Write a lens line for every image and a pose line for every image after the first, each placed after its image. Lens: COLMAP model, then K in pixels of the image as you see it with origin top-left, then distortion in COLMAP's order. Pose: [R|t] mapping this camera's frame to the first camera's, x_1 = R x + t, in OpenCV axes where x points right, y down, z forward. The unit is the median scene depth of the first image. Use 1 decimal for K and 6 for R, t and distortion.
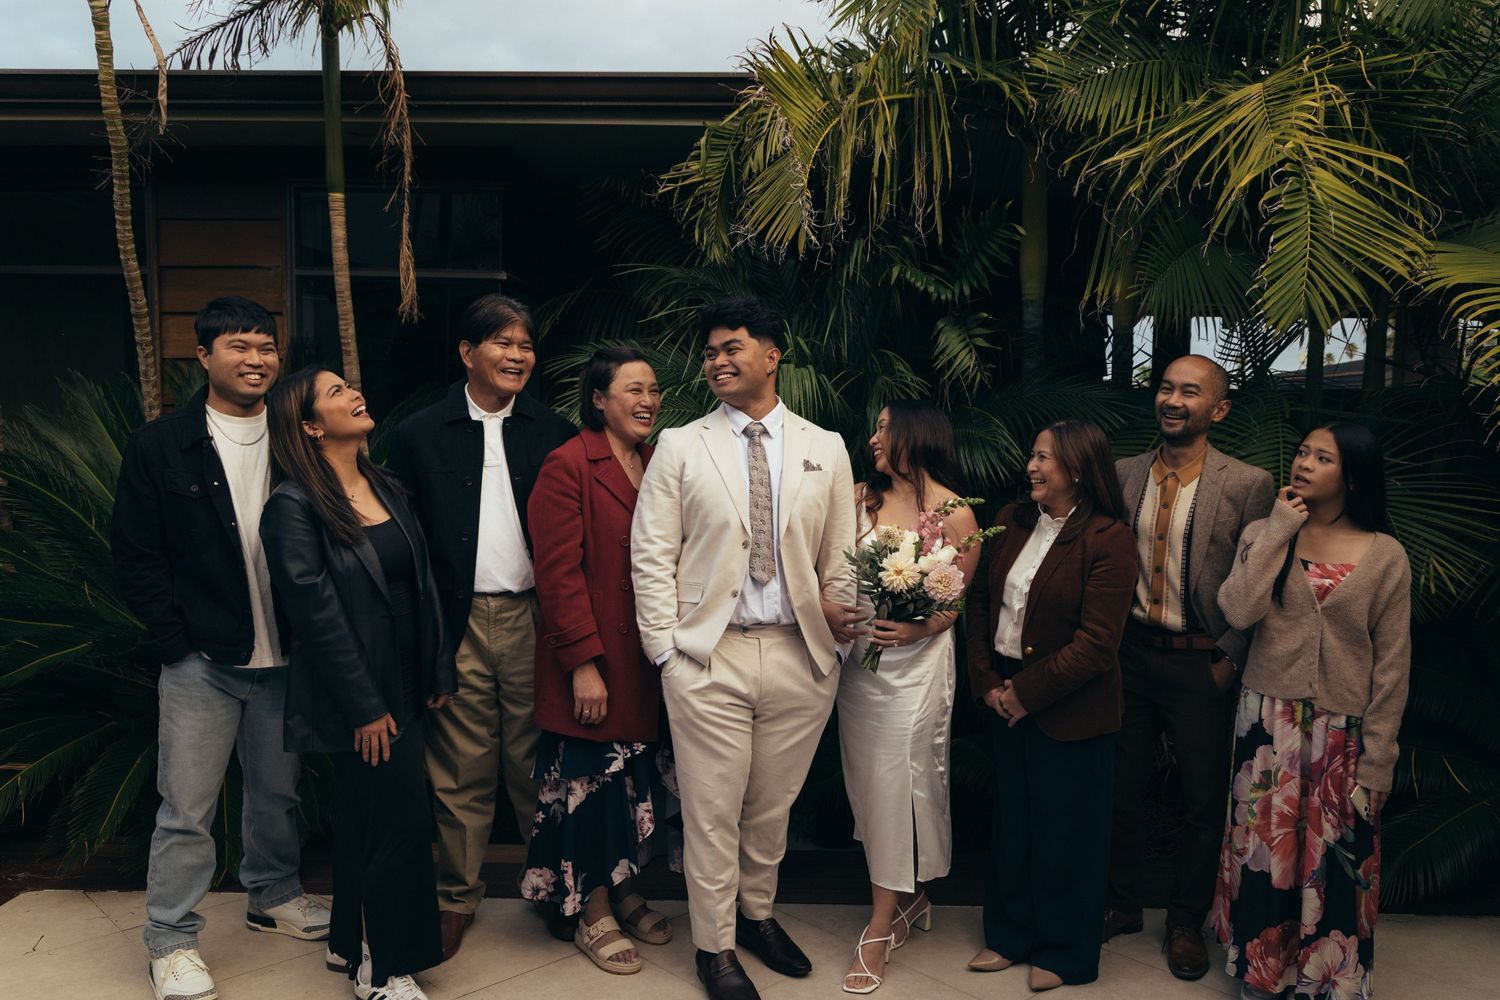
lens RADIAL K [[1169.2, 0, 766.7], [0, 1169.2, 524.6], [0, 0, 1]] dist [0.032350, -0.017557]
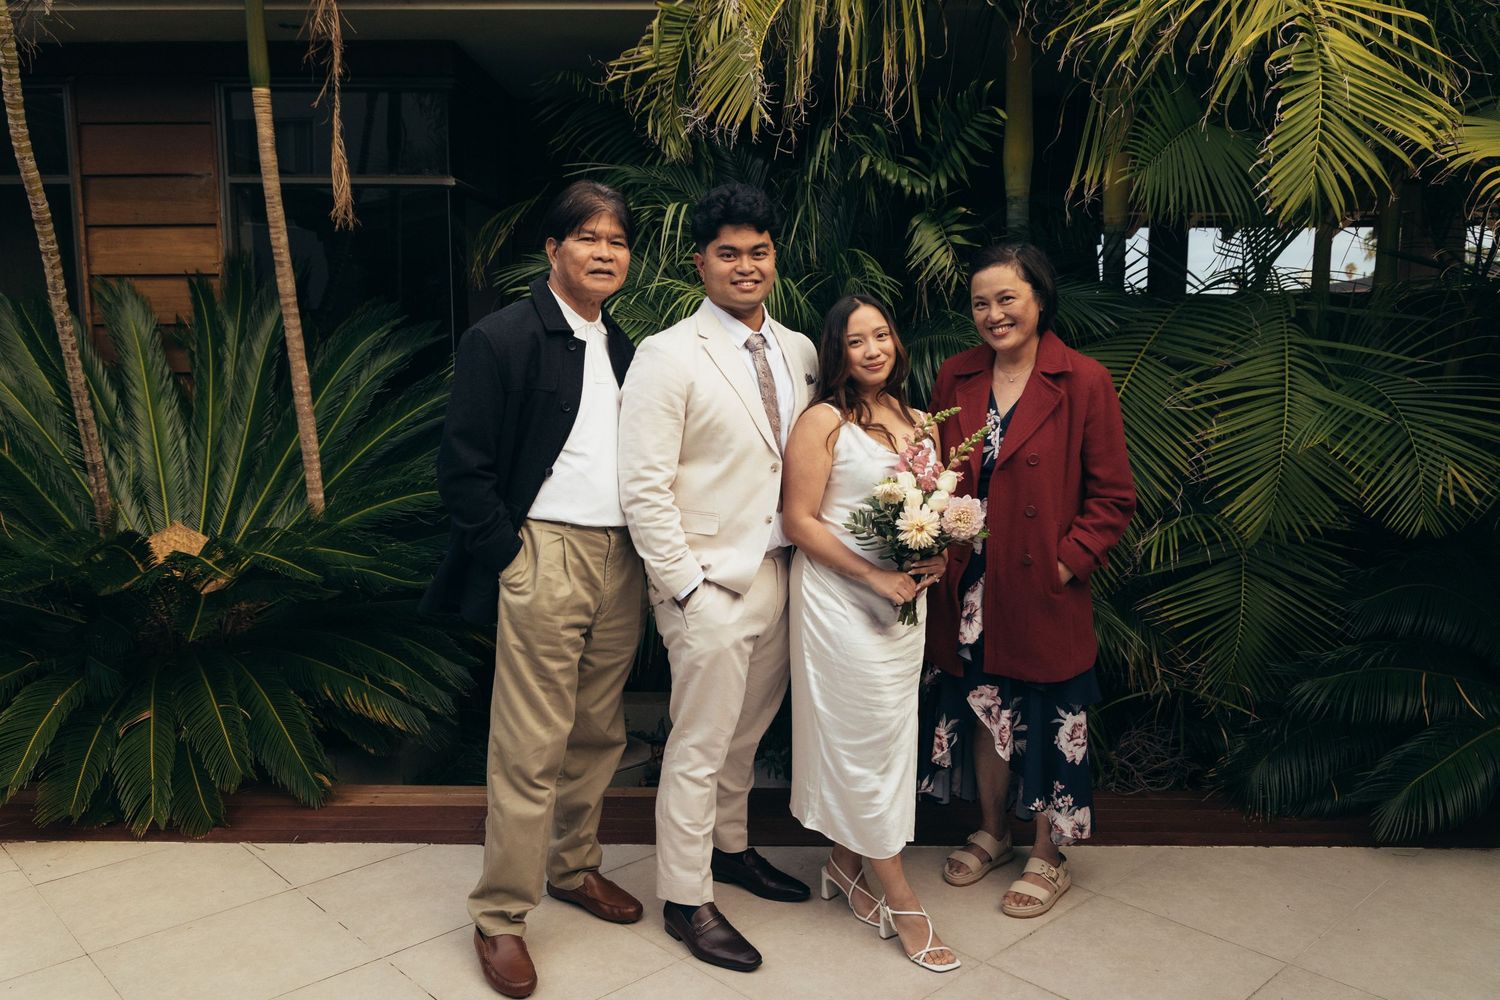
lens RADIAL K [[1169.2, 0, 763.0], [0, 1169.2, 512.4], [0, 0, 1]] dist [0.032350, -0.017557]
pose [[0.999921, -0.012528, -0.001022, 0.027637], [0.012563, 0.998701, 0.049382, 0.010496], [0.000402, -0.049391, 0.998779, 0.072196]]
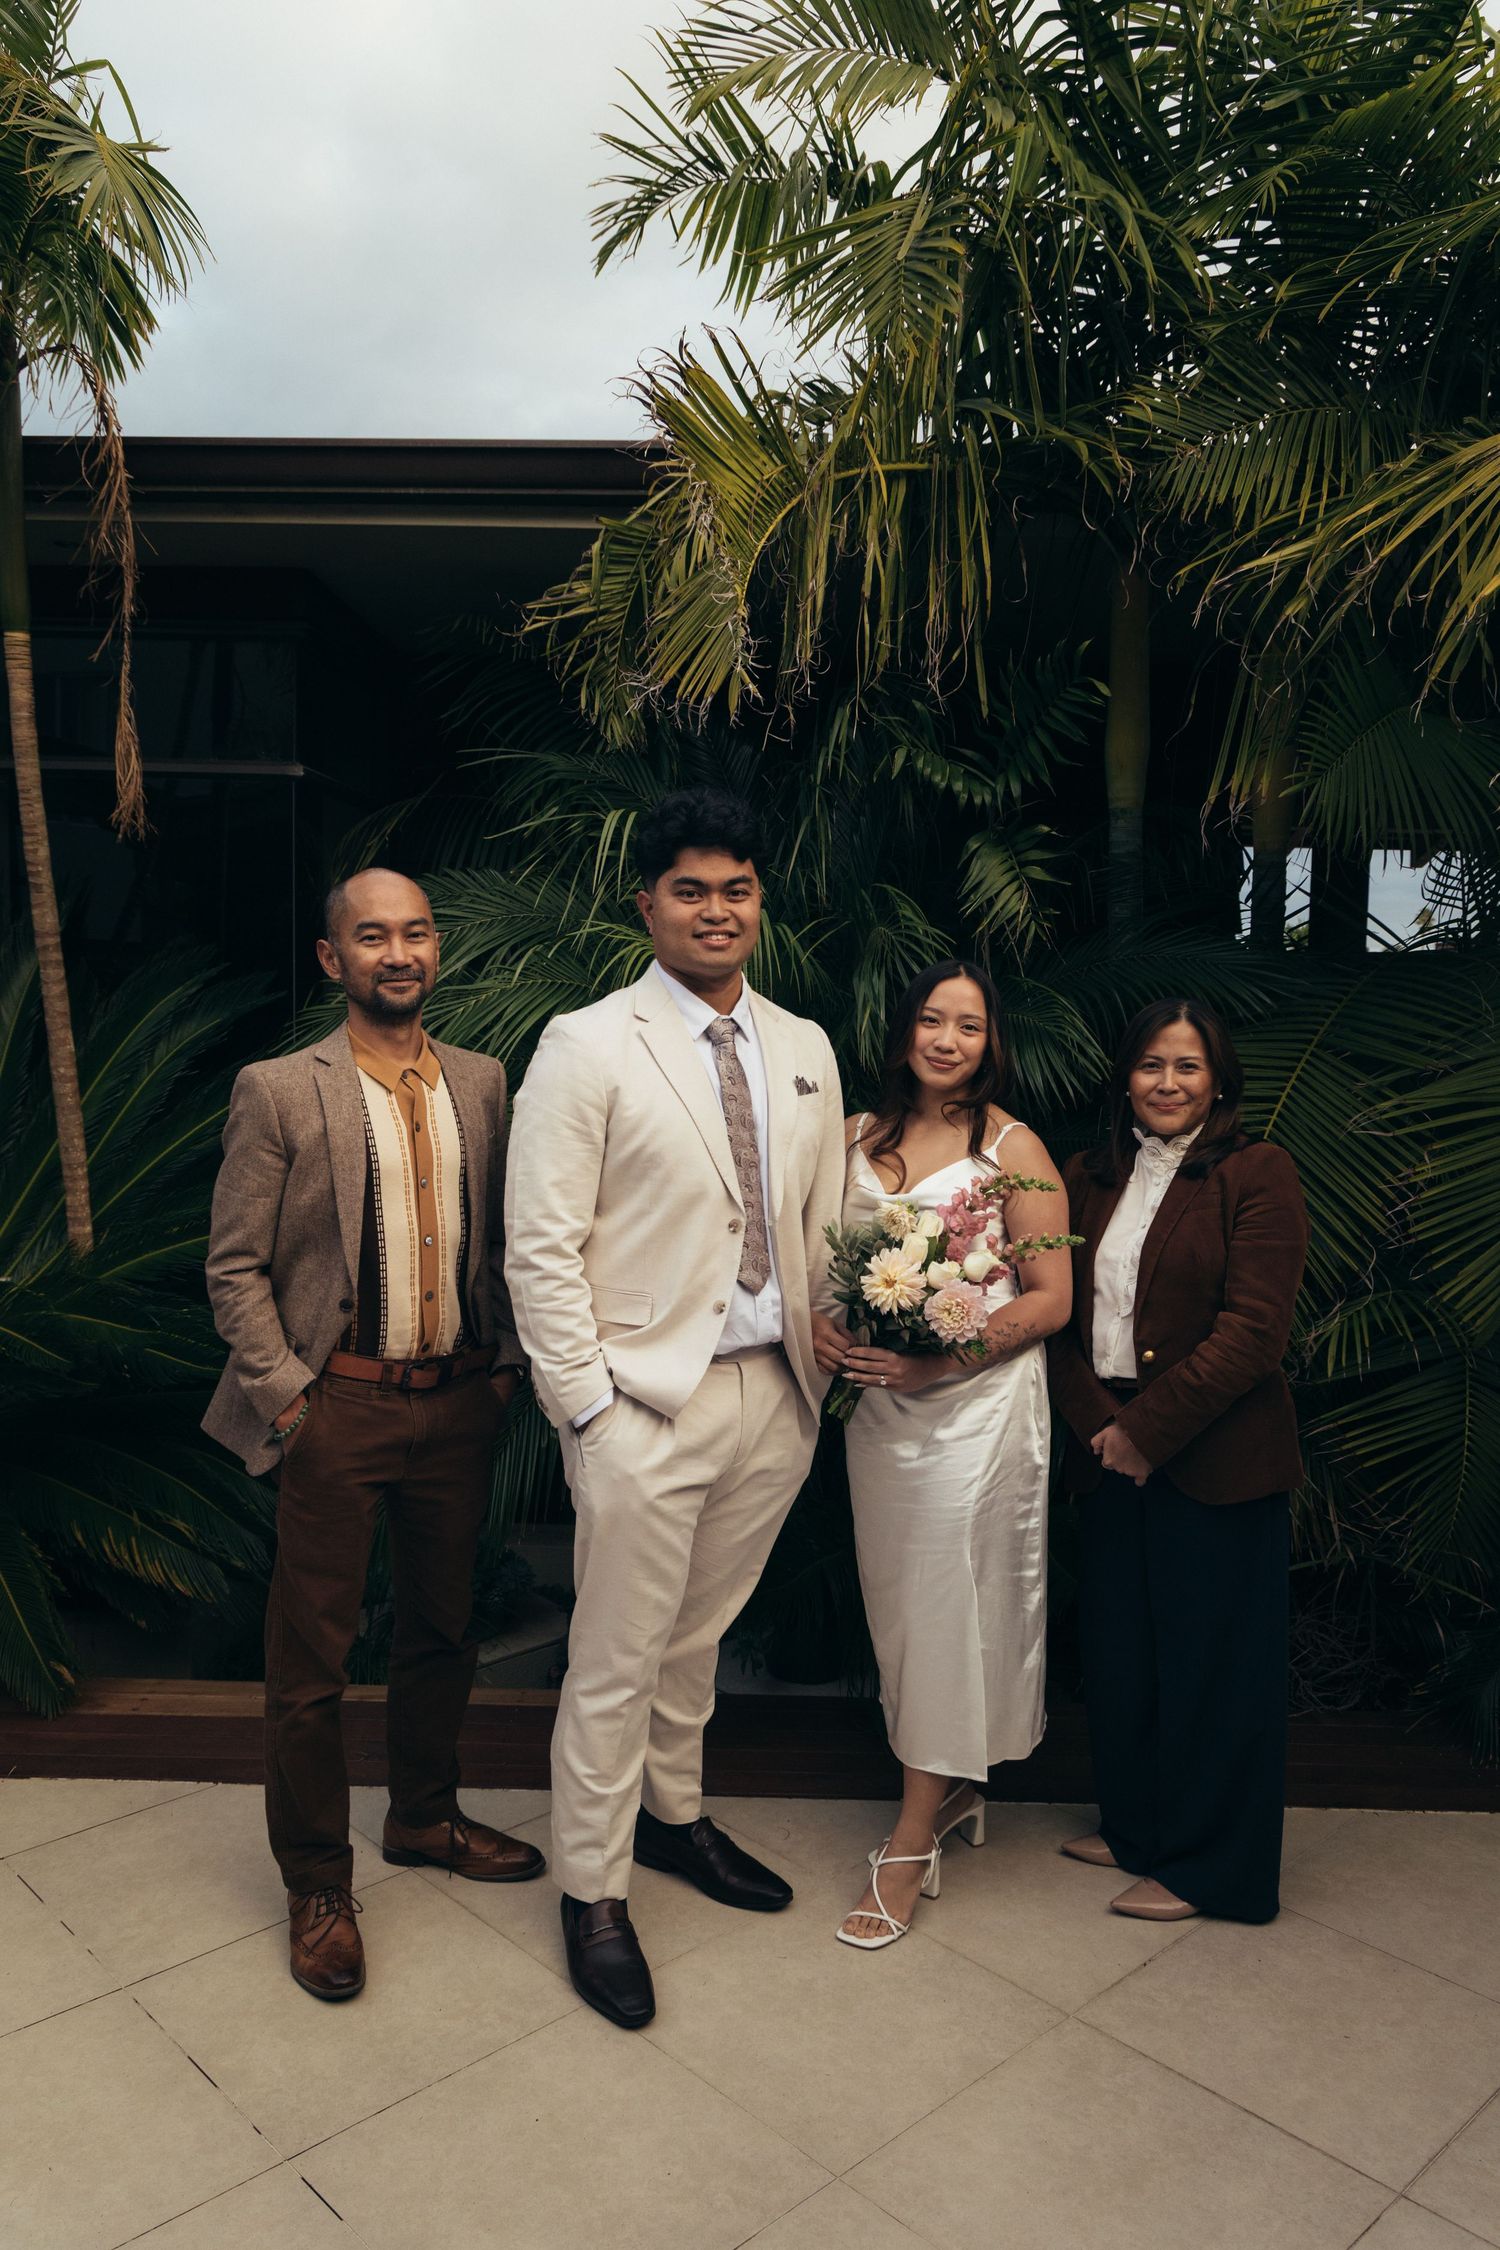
lens RADIAL K [[1625.3, 0, 752.4], [0, 1625.3, 1157.6], [0, 0, 1]] dist [0.029420, -0.005794]
pose [[0.999987, 0.004598, -0.002268, 0.034965], [-0.004579, 0.999955, 0.008321, -0.012539], [0.002306, -0.008311, 0.999963, 0.144288]]
